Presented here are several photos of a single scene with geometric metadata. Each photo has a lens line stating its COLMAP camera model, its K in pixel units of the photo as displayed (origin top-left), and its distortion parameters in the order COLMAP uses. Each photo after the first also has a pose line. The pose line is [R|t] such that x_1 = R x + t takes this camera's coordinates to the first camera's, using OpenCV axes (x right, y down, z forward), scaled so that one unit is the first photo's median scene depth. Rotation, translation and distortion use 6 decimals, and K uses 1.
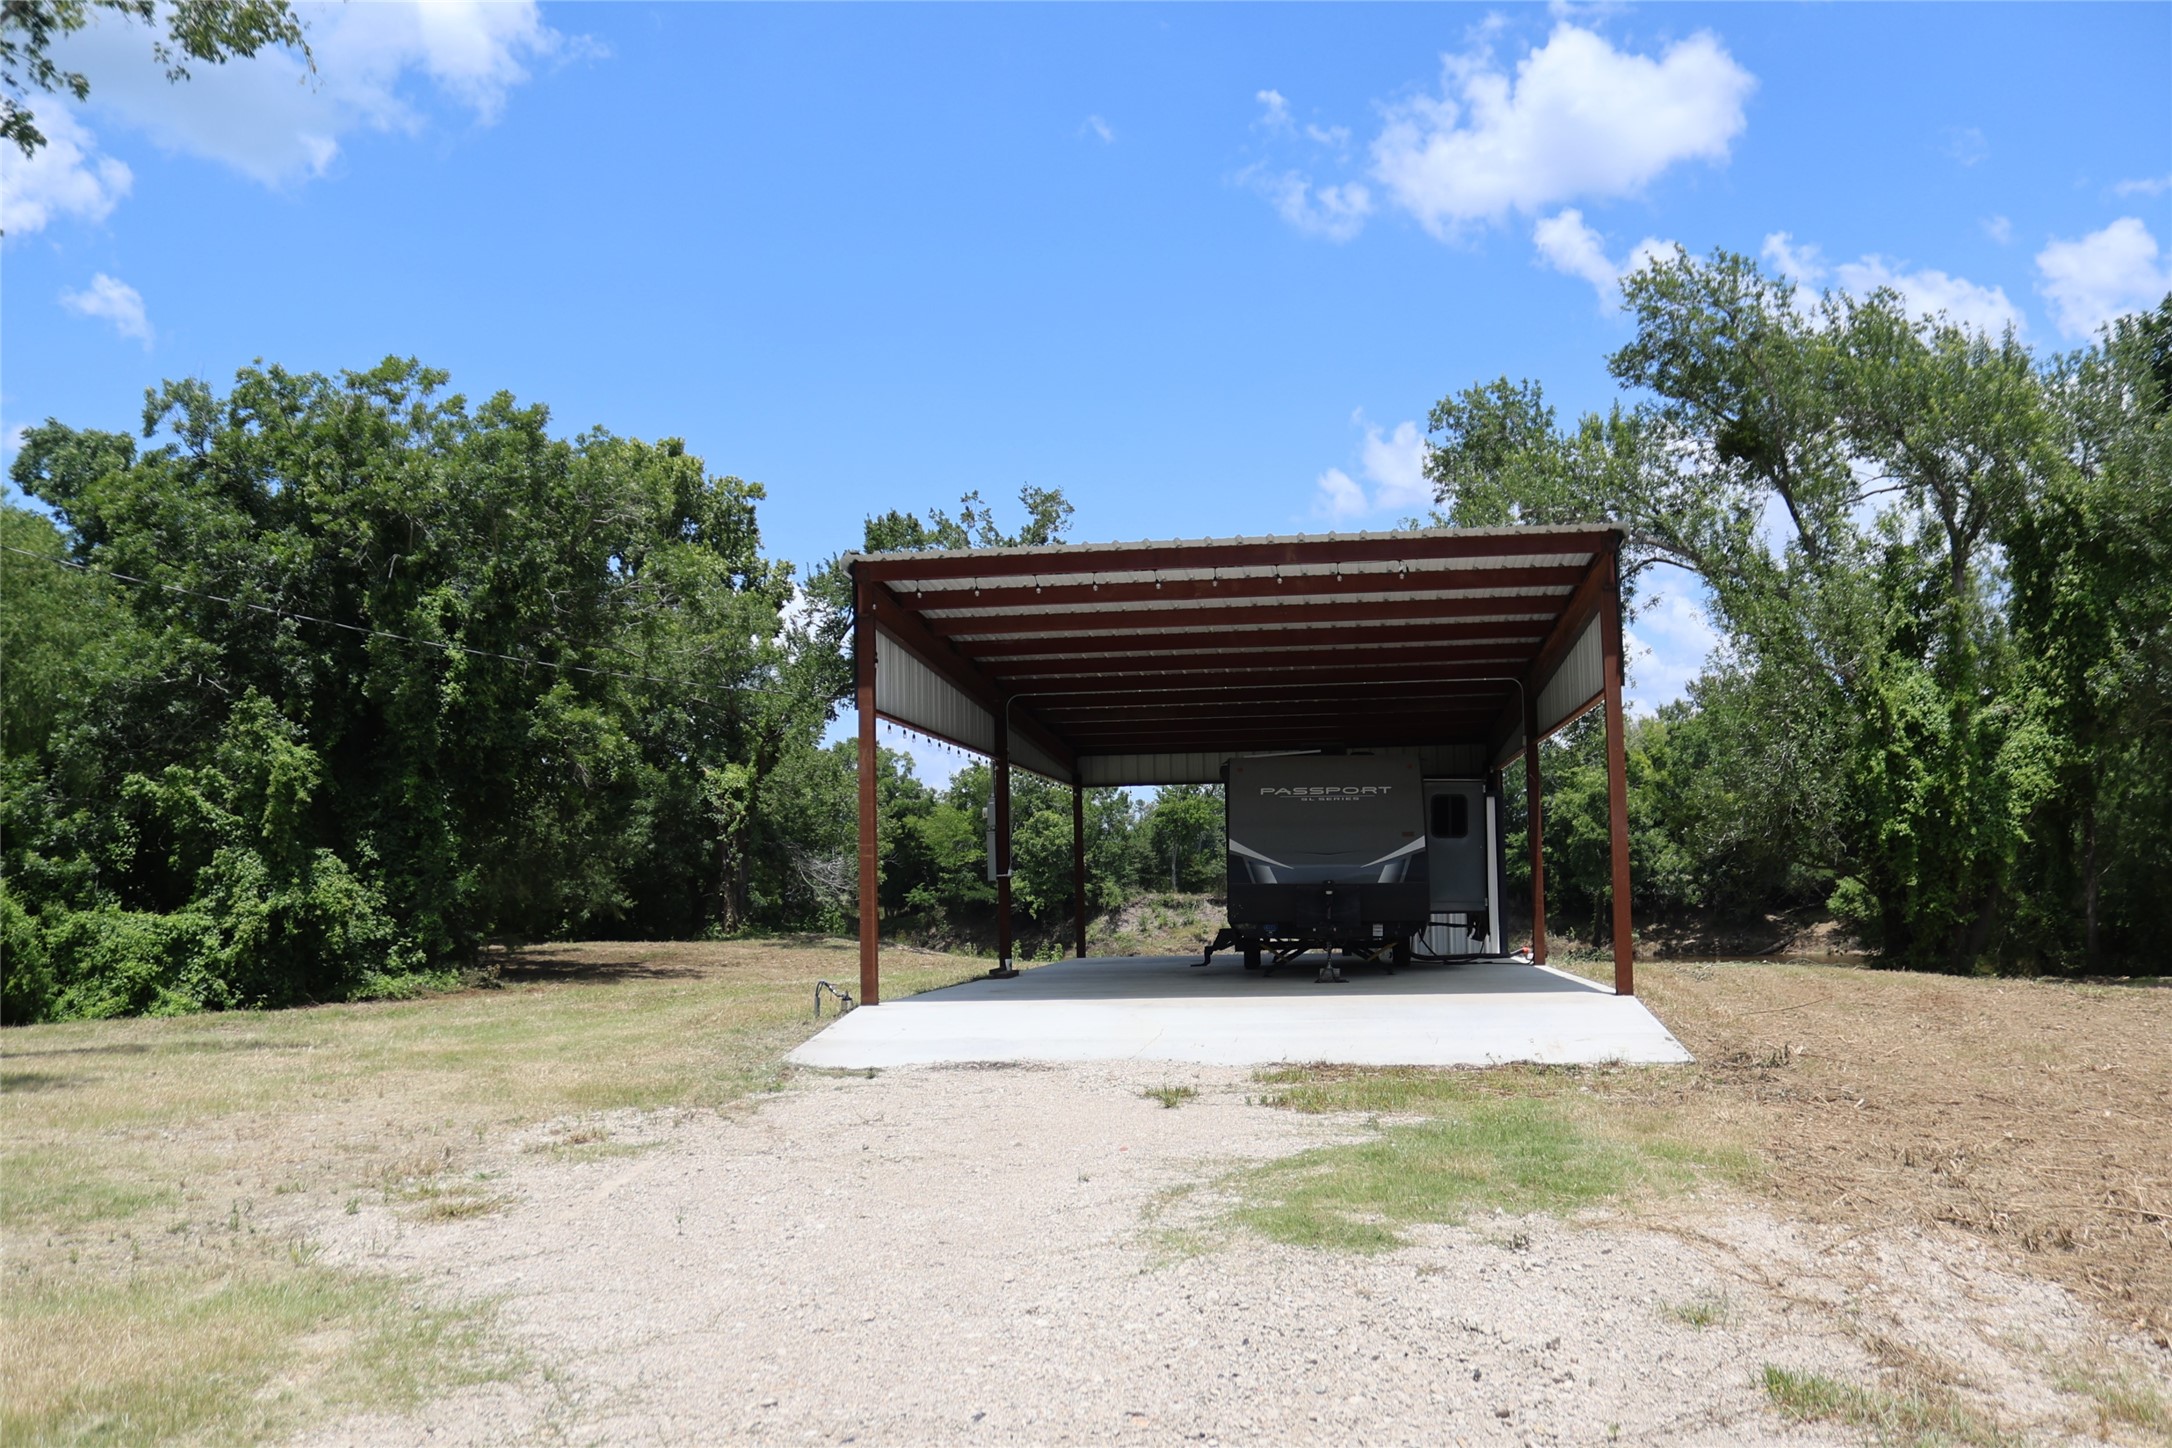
lens RADIAL K [[1799.4, 0, 1092.1], [0, 1799.4, 707.6], [0, 0, 1]] dist [-0.156870, 0.131708]
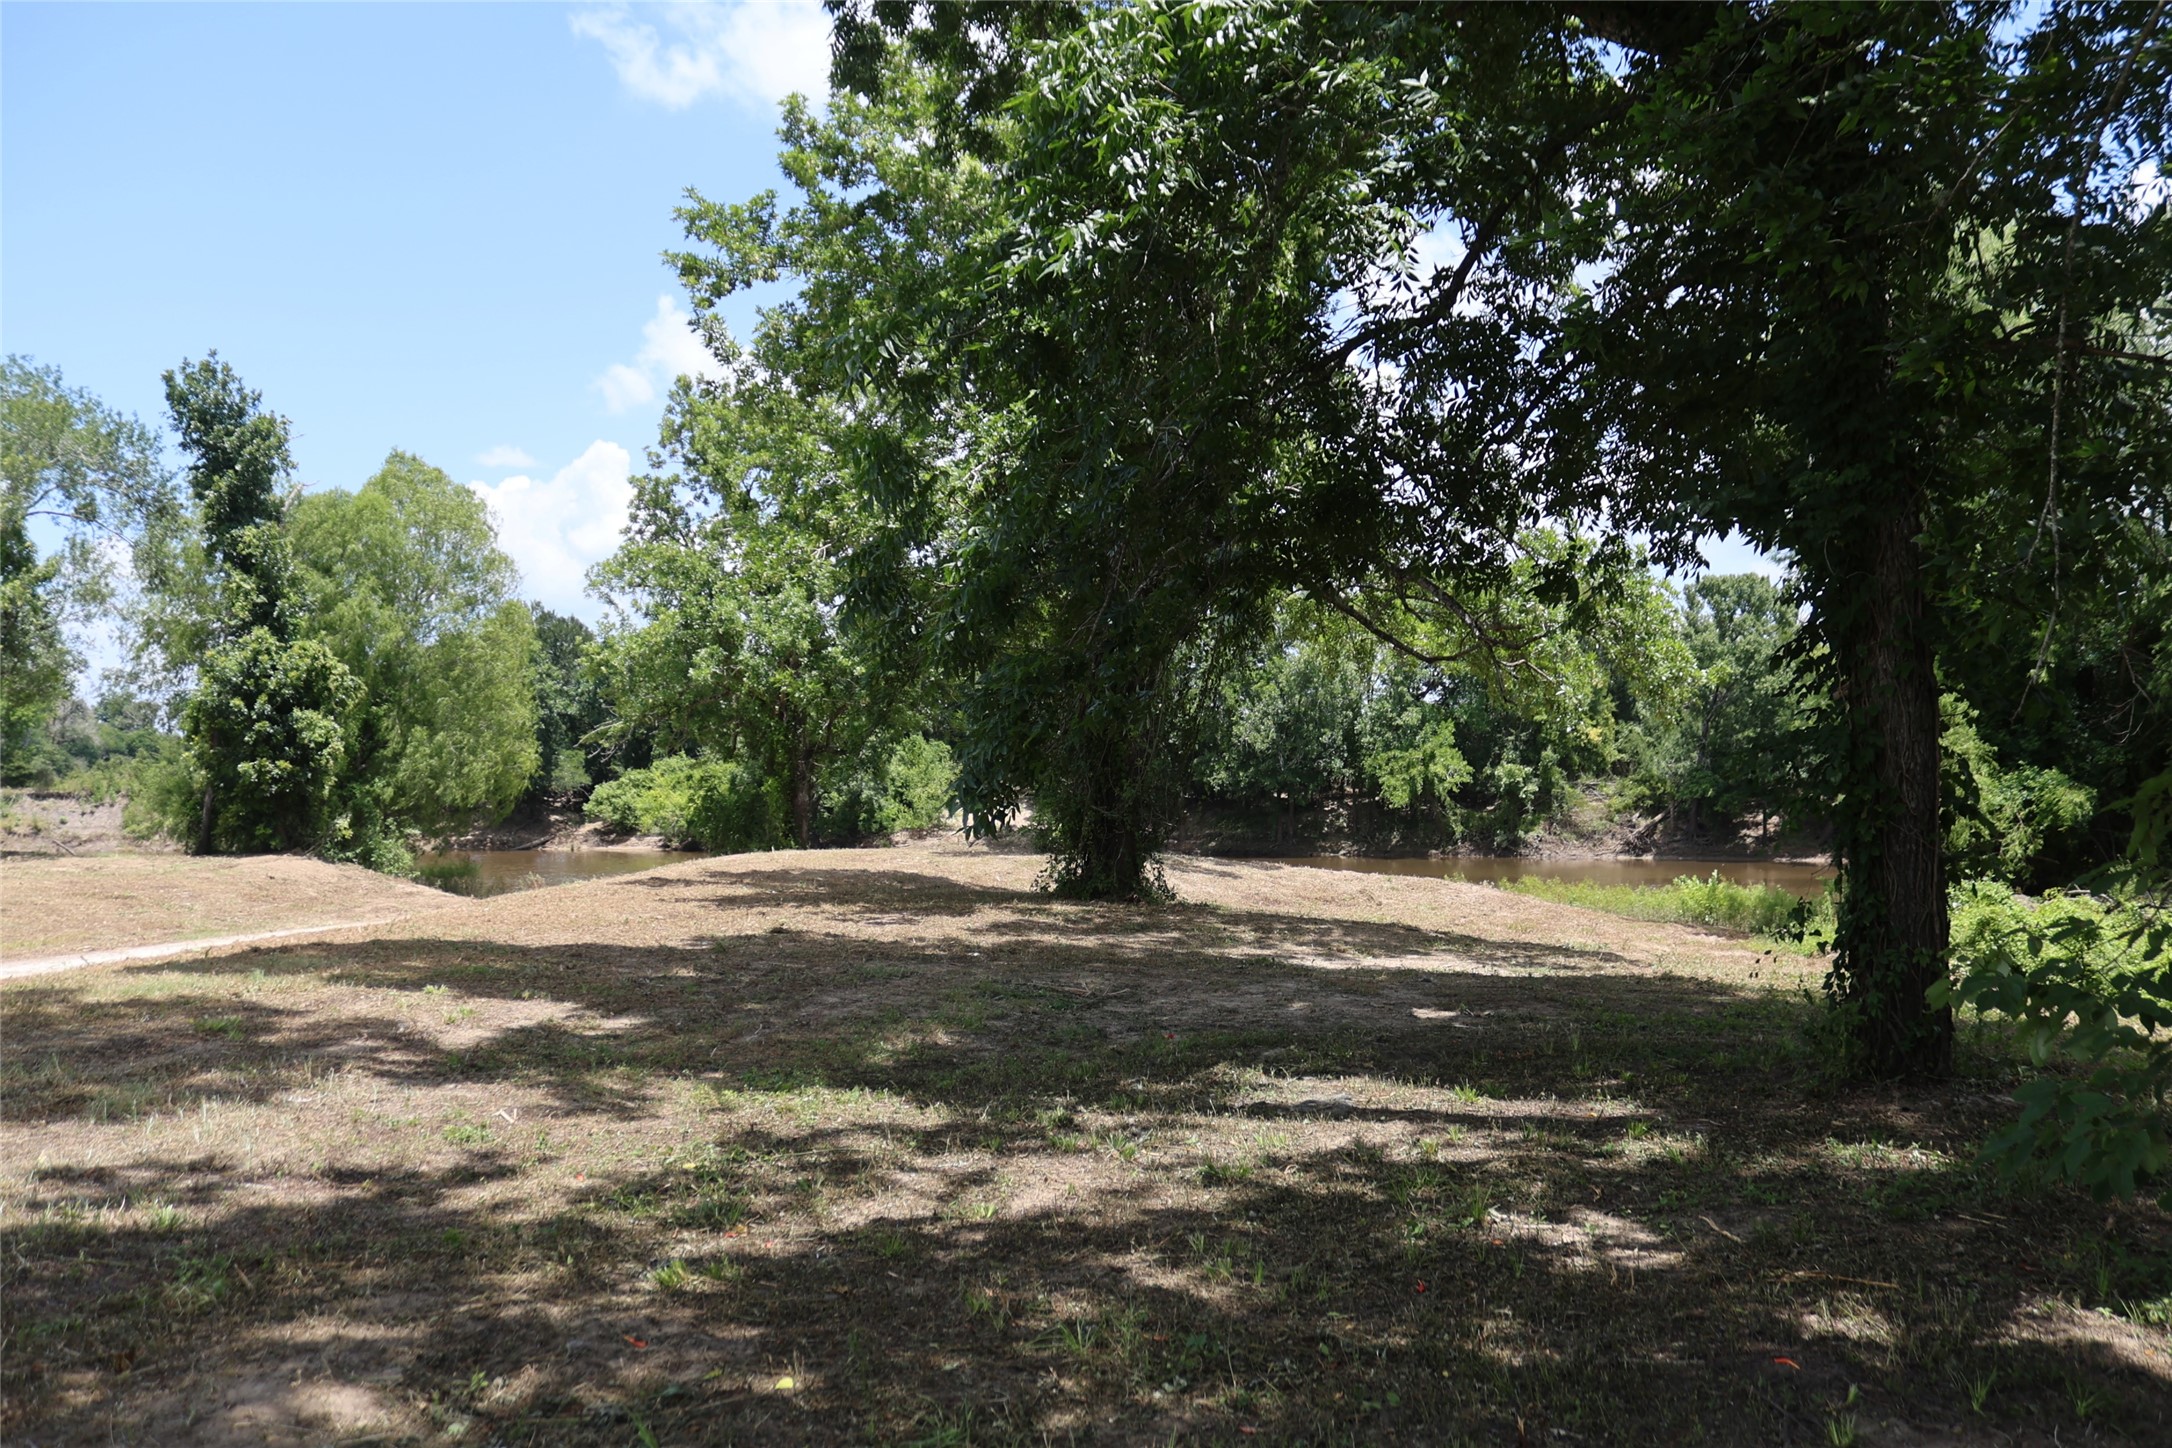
lens RADIAL K [[1799.4, 0, 1108.0], [0, 1799.4, 698.8], [0, 0, 1]] dist [-0.156870, 0.131708]
pose [[0.903570, 0.025929, 0.427655, 0.231580], [-0.047709, 0.998048, 0.040289, -0.020603], [-0.425776, -0.056807, 0.903044, -0.186820]]
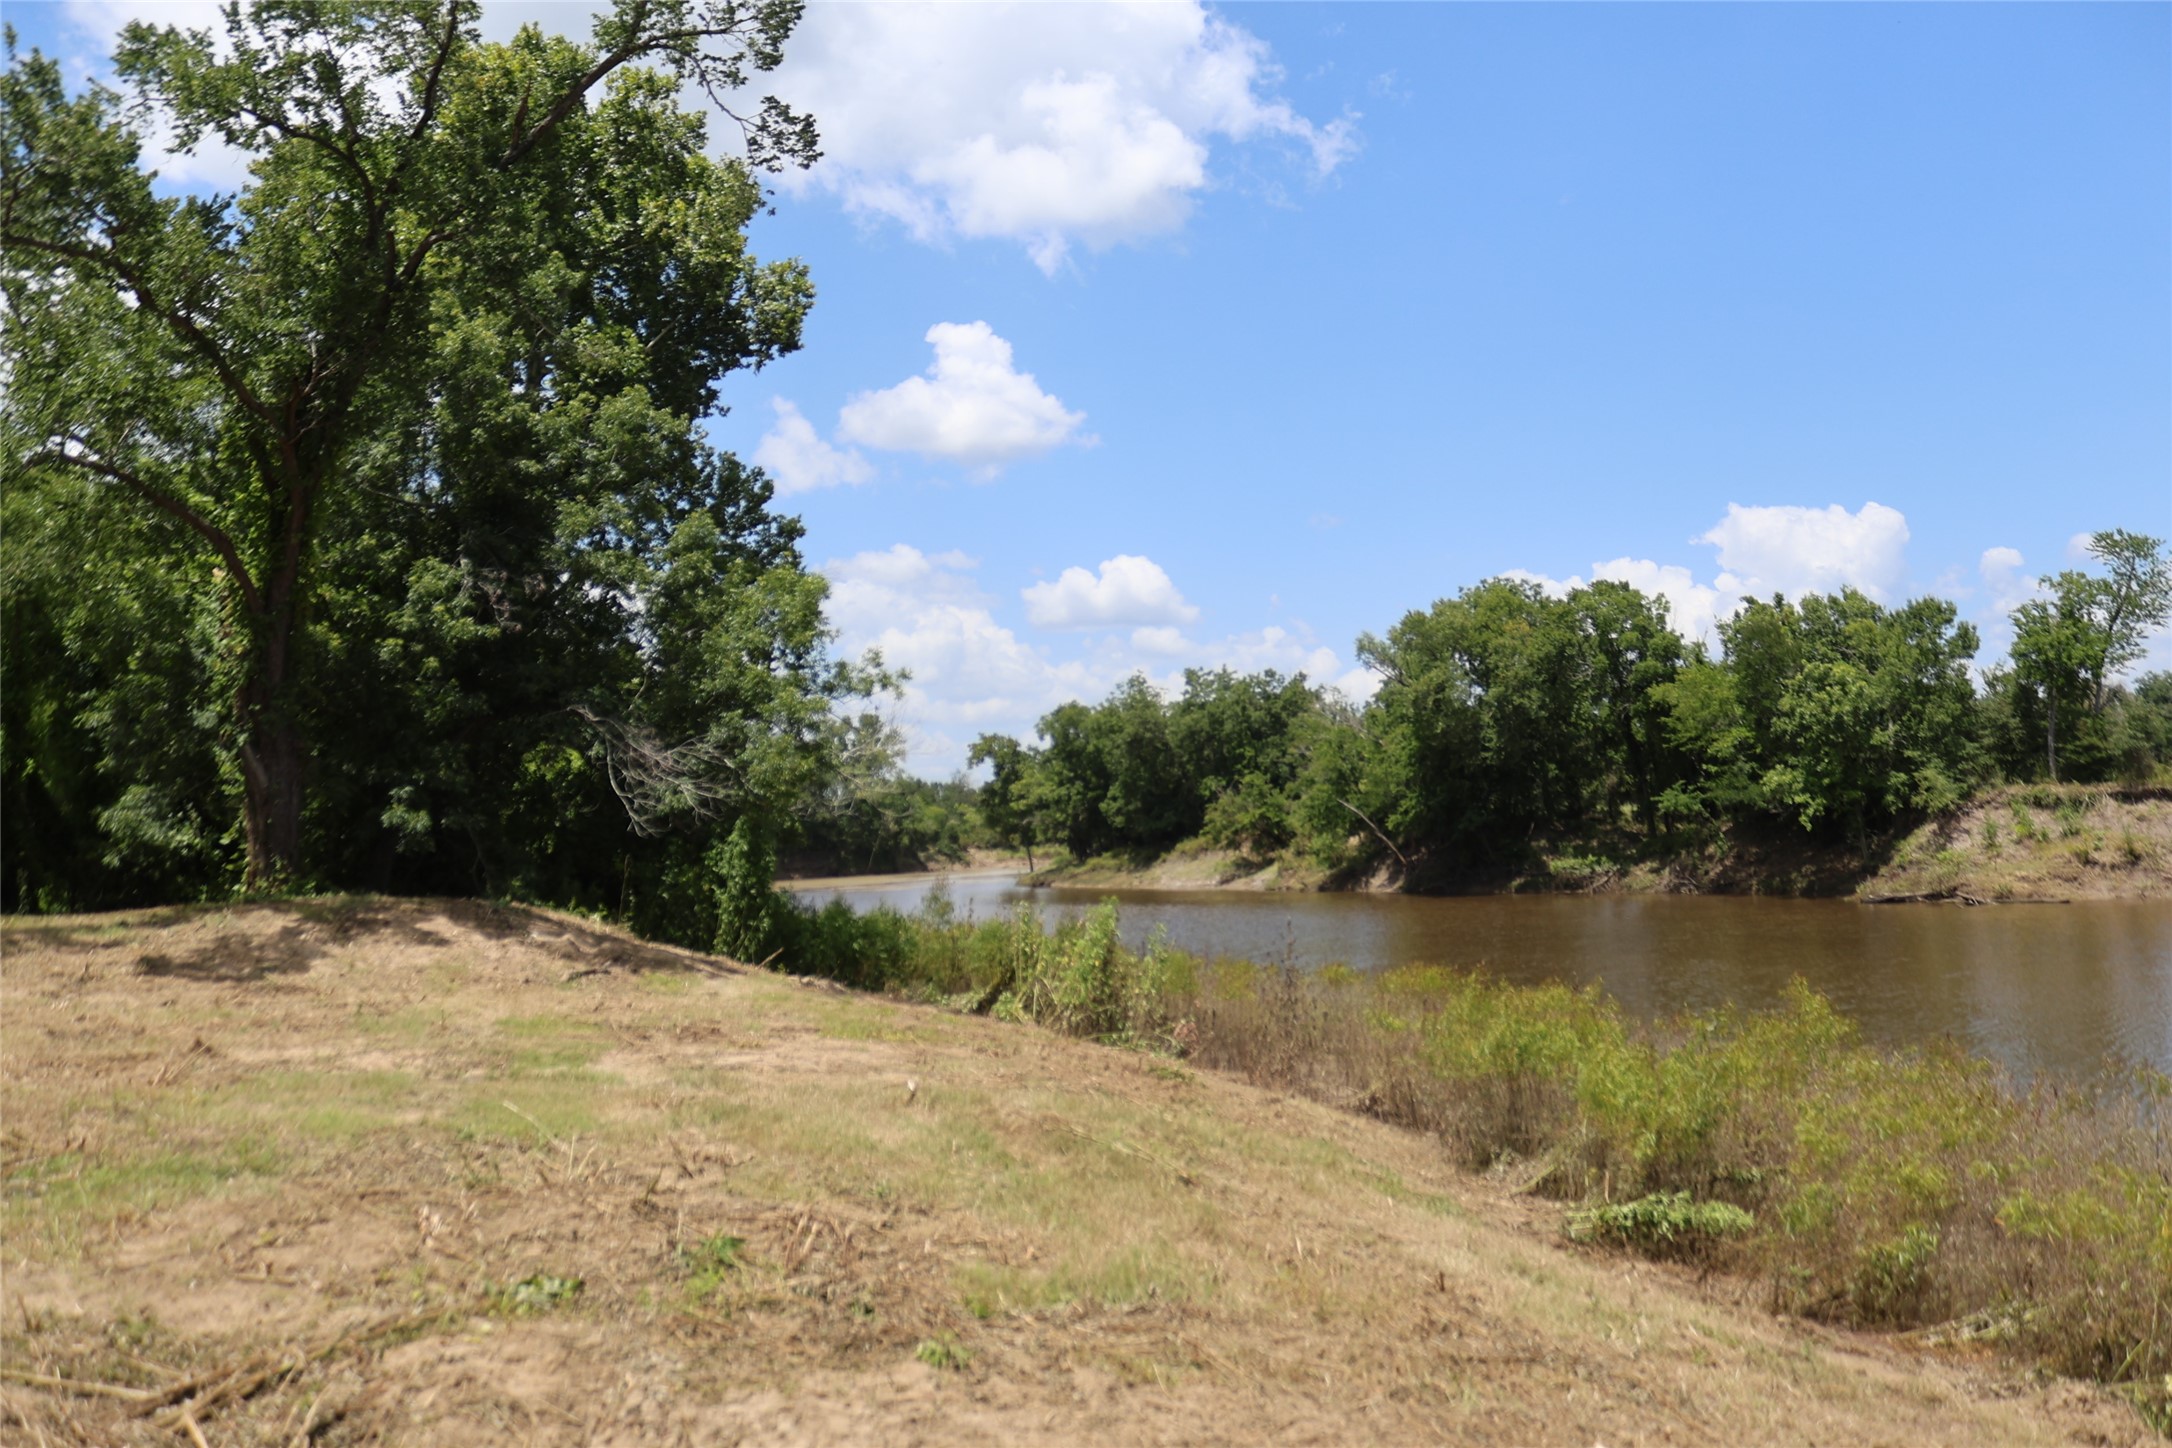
lens RADIAL K [[1799.4, 0, 1091.1], [0, 1799.4, 698.5], [0, 0, 1]] dist [-0.156870, 0.131708]
pose [[0.816140, -0.053987, -0.575327, 0.138647], [0.078823, 0.996721, 0.018285, 0.044954], [0.572454, -0.060272, 0.817719, 0.395862]]
